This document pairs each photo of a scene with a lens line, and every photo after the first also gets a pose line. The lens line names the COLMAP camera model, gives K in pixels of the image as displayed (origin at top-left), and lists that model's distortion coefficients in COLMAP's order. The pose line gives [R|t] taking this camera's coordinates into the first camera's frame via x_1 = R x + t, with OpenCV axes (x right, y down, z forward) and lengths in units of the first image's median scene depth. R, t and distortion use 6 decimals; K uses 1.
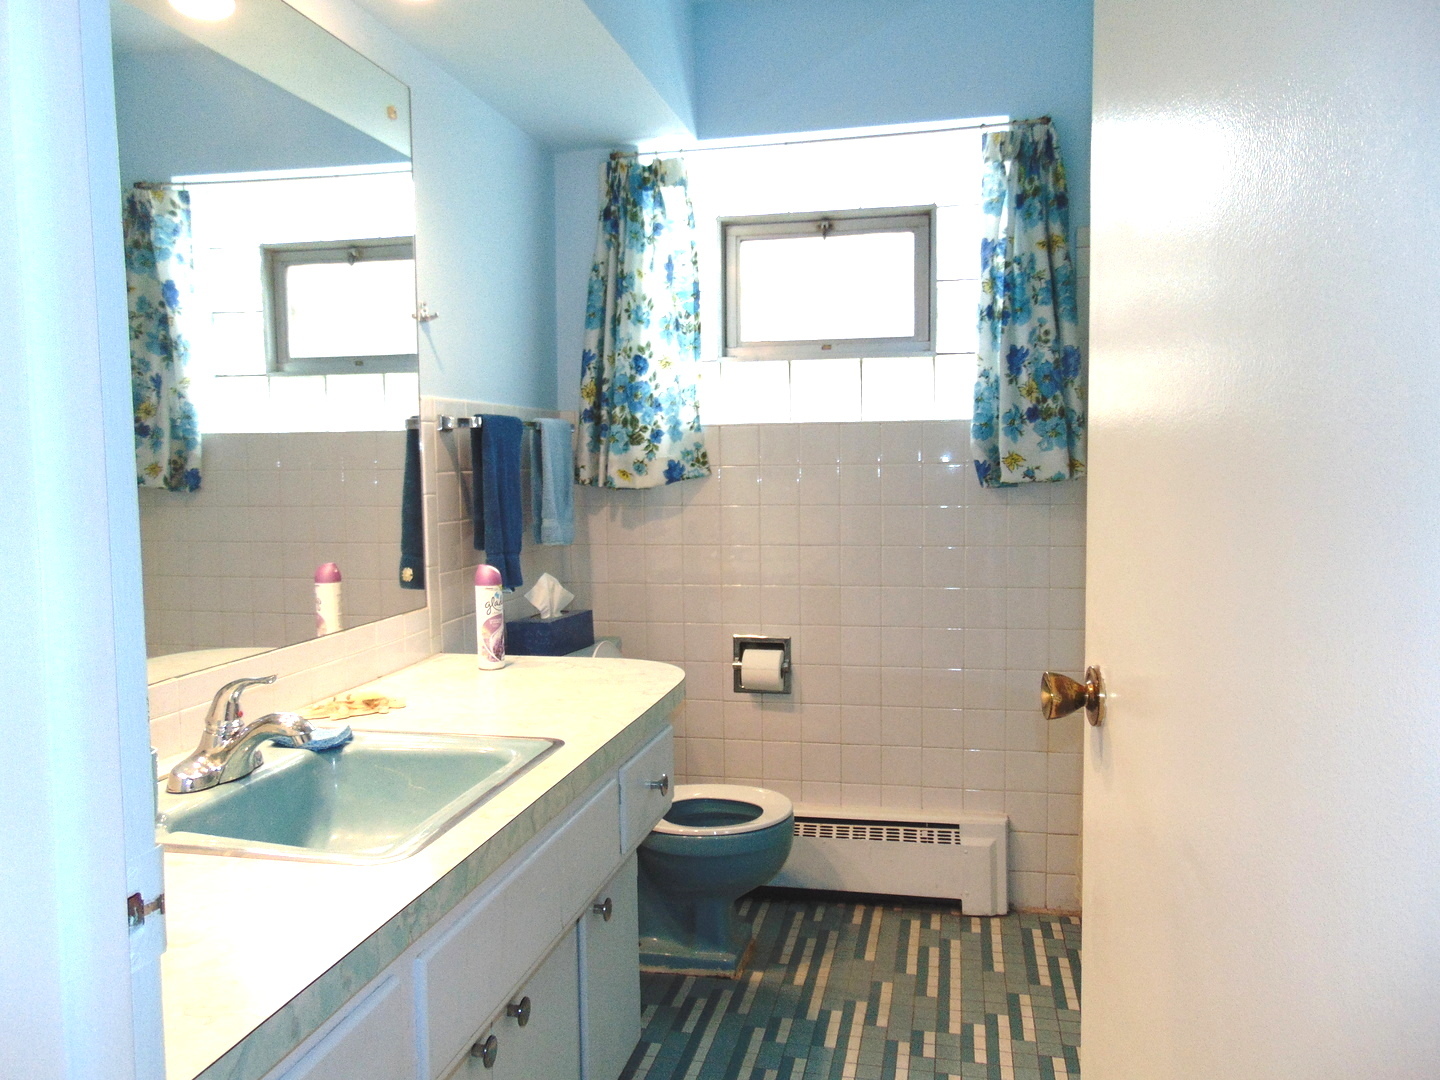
lens RADIAL K [[1083.9, 0, 713.2], [0, 1083.9, 542.4], [0, 0, 1]] dist [-0.044968, 0.094355]
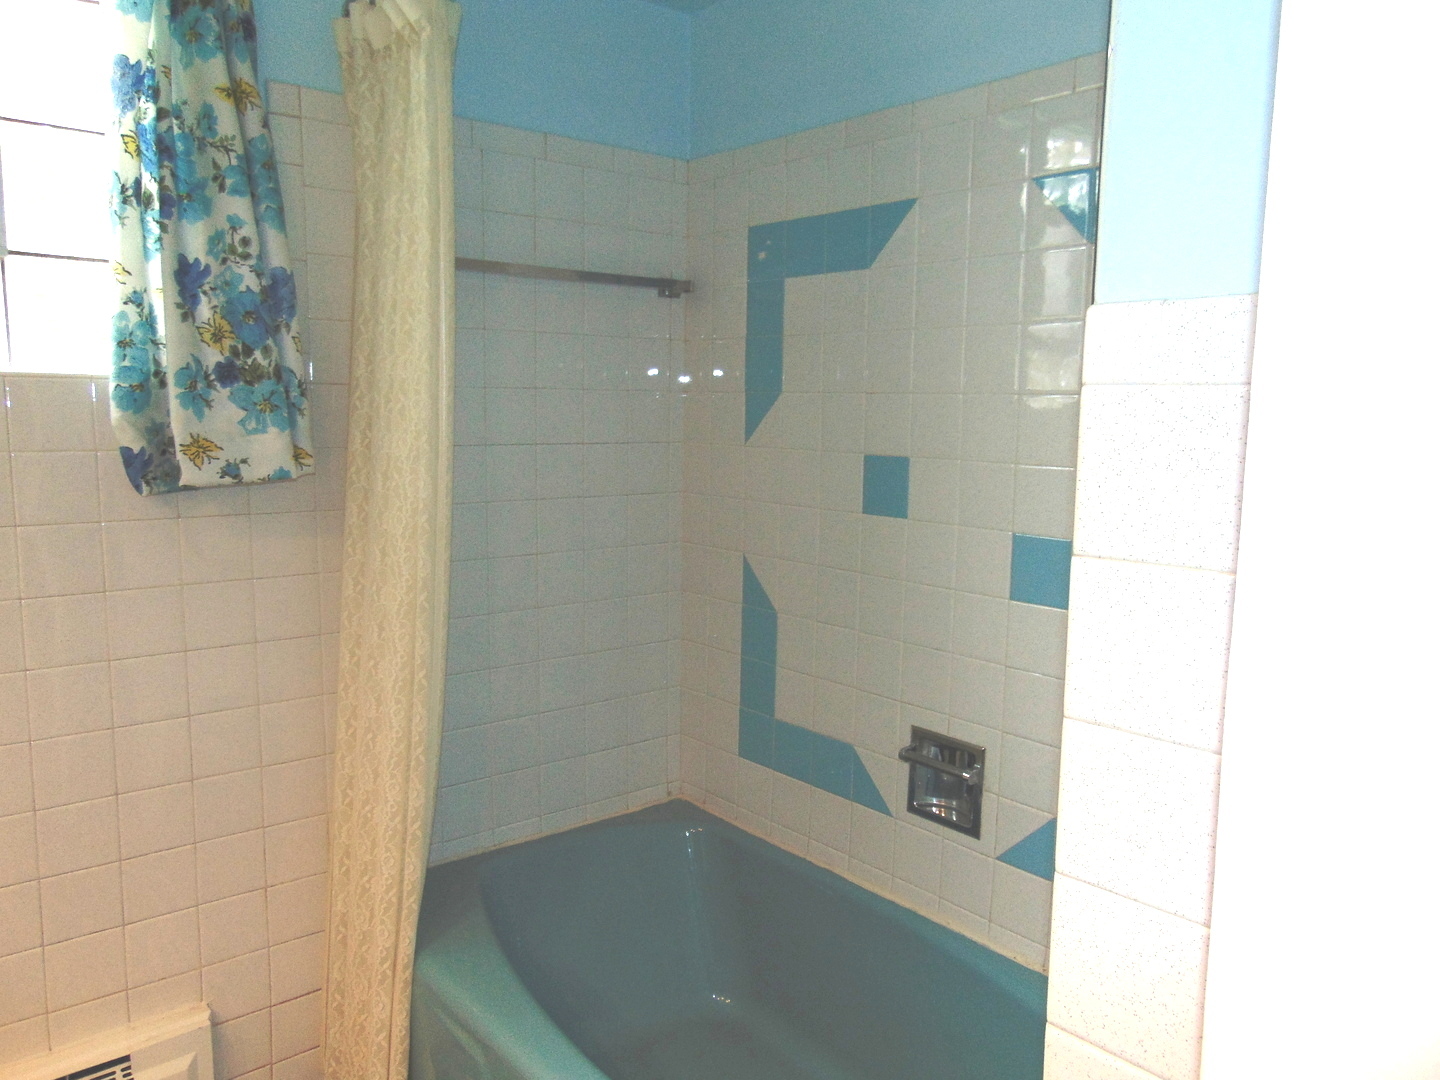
lens RADIAL K [[1083.9, 0, 713.2], [0, 1083.9, 542.4], [0, 0, 1]] dist [-0.044968, 0.094355]
pose [[0.609403, -0.079382, 0.788877, -0.027705], [0.036494, 0.996729, 0.072106, -0.056663], [-0.792020, -0.015152, 0.610307, 0.402061]]
